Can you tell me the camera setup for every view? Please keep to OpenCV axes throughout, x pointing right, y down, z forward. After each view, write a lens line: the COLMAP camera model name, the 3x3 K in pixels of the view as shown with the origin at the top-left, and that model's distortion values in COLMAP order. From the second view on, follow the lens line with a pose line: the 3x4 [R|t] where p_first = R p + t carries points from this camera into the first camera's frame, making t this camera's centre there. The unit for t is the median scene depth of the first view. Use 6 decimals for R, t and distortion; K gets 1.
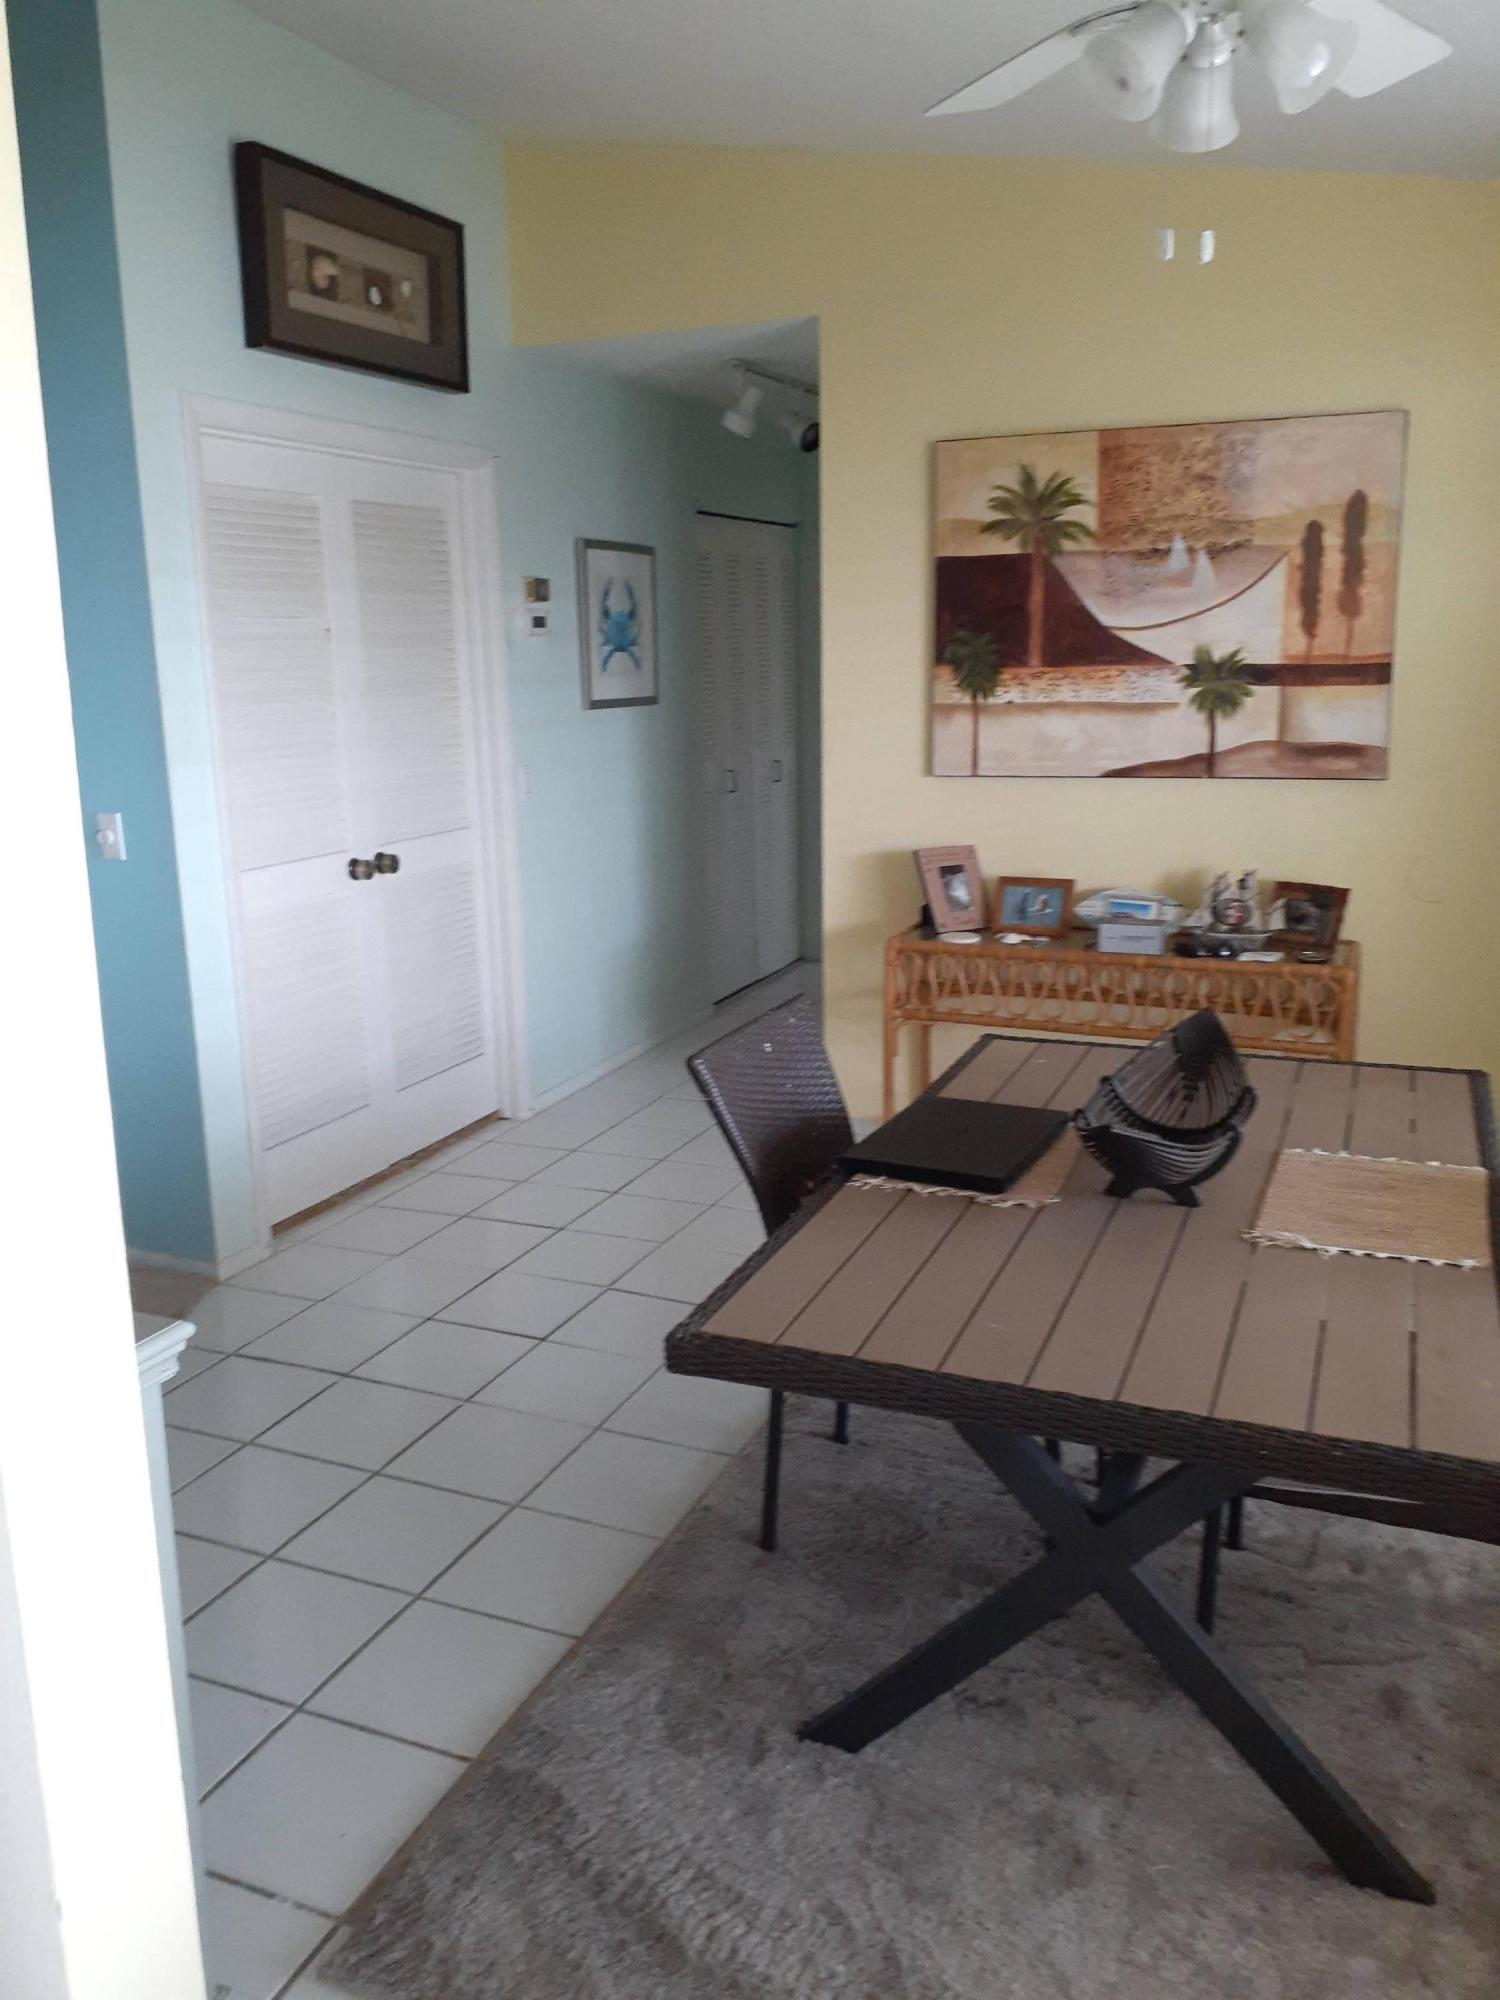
lens RADIAL K [[1604.2, 0, 748.7], [0, 1604.2, 1003.4], [0, 0, 1]] dist [-0.007610, -0.004924]
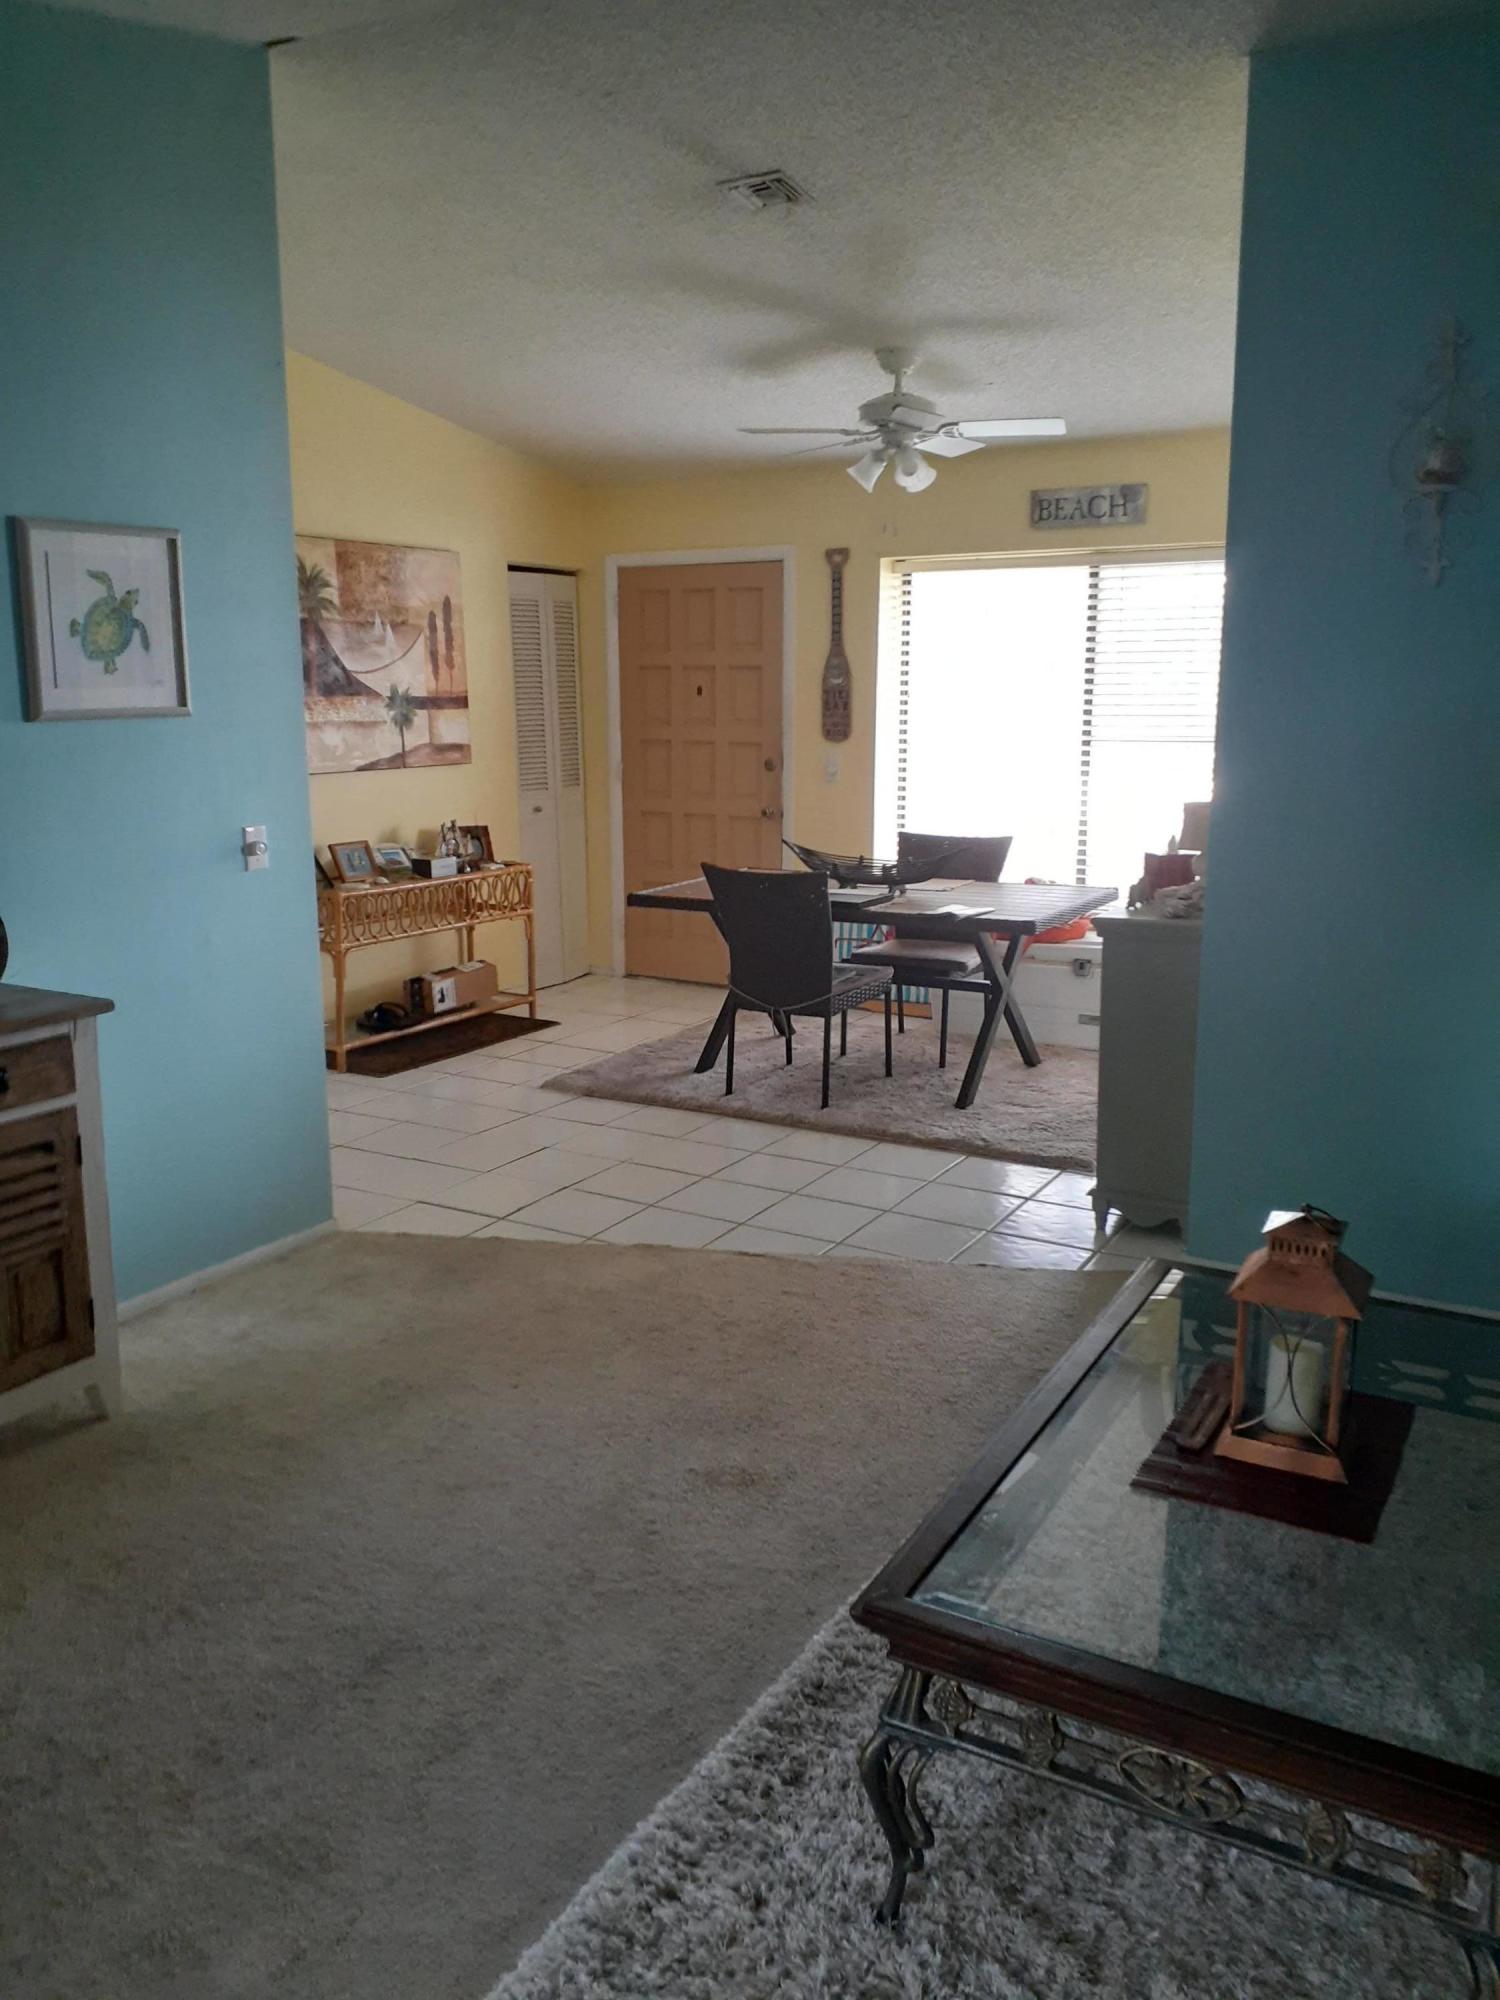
lens RADIAL K [[1604.2, 0, 748.4], [0, 1604.2, 998.2], [0, 0, 1]] dist [-0.007610, -0.004924]
pose [[0.143714, -0.169980, 0.974912, -1.262818], [0.210798, 0.967788, 0.137663, -0.069032], [-0.966908, 0.185726, 0.174916, 0.449427]]
